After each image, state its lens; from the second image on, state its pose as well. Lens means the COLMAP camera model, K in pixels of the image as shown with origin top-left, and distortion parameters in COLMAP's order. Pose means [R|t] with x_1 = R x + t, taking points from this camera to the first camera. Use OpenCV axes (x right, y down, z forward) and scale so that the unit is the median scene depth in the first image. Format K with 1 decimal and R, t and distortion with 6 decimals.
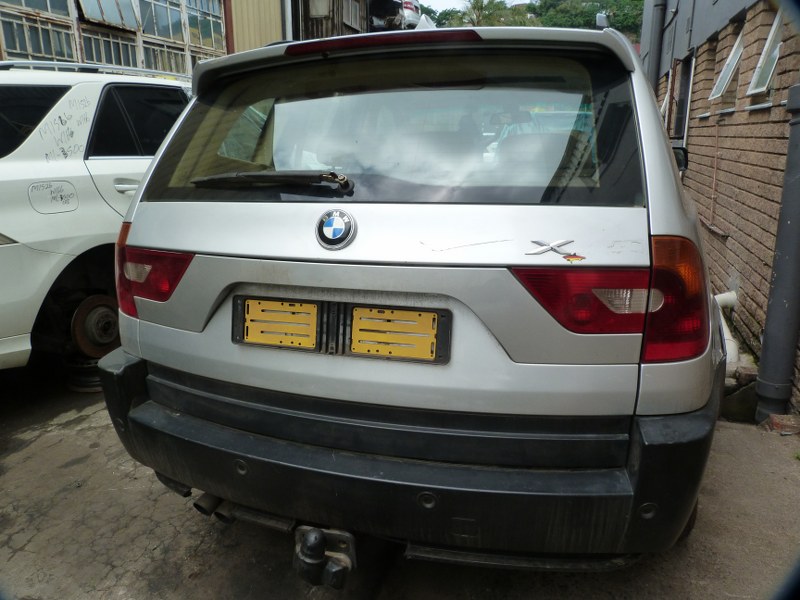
lens RADIAL K [[586.2, 0, 394.7], [0, 586.2, 300.8], [0, 0, 1]] dist [-0.033522, 0.022226]
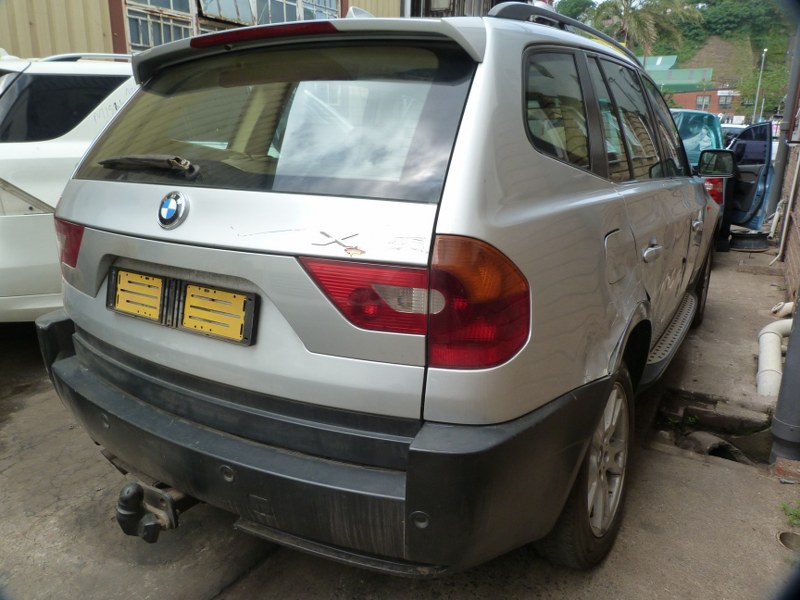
lens RADIAL K [[586.2, 0, 392.1], [0, 586.2, 300.3], [0, 0, 1]] dist [-0.033522, 0.022226]
pose [[0.972686, 0.089952, -0.213987, 0.511795], [-0.088021, 0.995946, 0.018553, -0.012825], [0.214789, 0.000789, 0.976660, 0.040302]]
